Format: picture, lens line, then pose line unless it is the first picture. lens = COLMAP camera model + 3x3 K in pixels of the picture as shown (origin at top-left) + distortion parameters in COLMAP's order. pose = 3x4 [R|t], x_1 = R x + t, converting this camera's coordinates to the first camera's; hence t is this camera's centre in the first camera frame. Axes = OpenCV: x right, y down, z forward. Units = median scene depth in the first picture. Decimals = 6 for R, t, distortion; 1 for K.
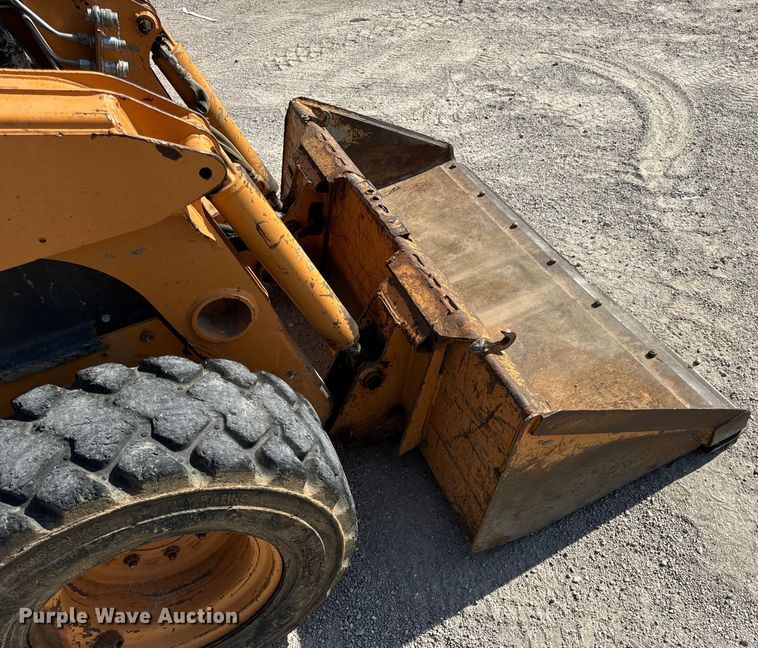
lens RADIAL K [[594.7, 0, 413.4], [0, 594.7, 328.7], [0, 0, 1]] dist [0.062126, -0.037454]
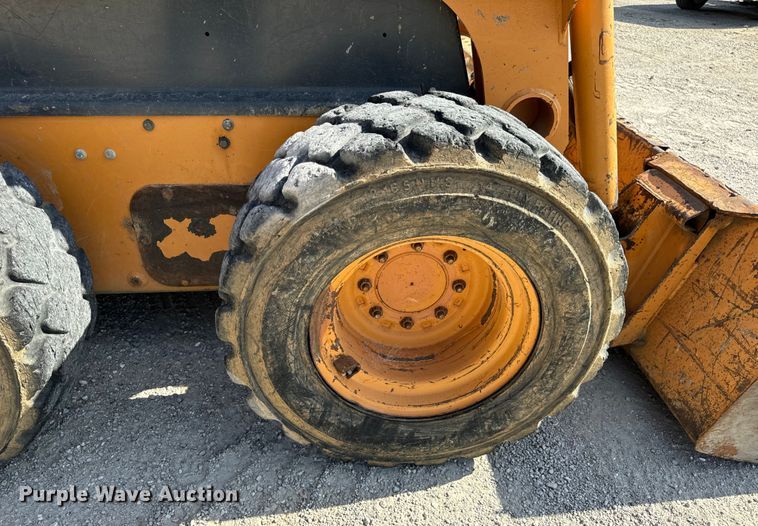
lens RADIAL K [[536.7, 0, 373.8], [0, 536.7, 275.6], [0, 0, 1]] dist [0.007494, -0.016682]
pose [[0.931540, 0.284018, -0.227082, -0.236502], [-0.321453, 0.935114, -0.149097, 0.394561], [0.170001, 0.211886, 0.962395, 0.086907]]
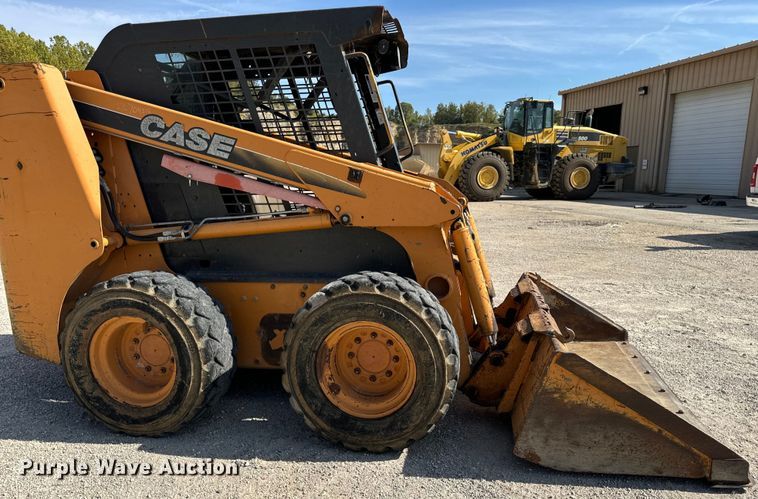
lens RADIAL K [[527.0, 0, 388.9], [0, 527.0, 283.7], [0, 0, 1]] dist [0.027507, -0.036971]
pose [[0.825414, 0.189217, -0.531874, 0.490378], [-0.436503, 0.811377, -0.388758, 0.694560], [0.357990, 0.553051, 0.752315, -0.469570]]
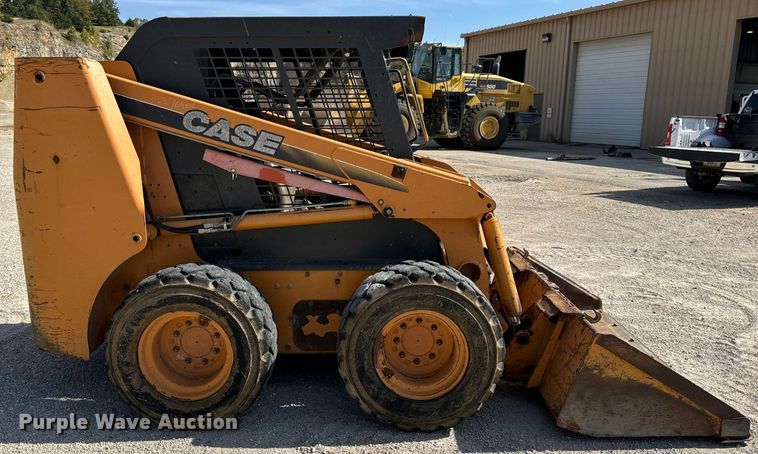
lens RADIAL K [[574.7, 0, 365.3], [0, 574.7, 226.3], [0, 0, 1]] dist [0.043680, -0.063162]
pose [[0.896719, 0.168757, -0.409165, 0.191056], [-0.362780, 0.809826, -0.461055, 0.894737], [0.253547, 0.561874, 0.787408, -0.882733]]
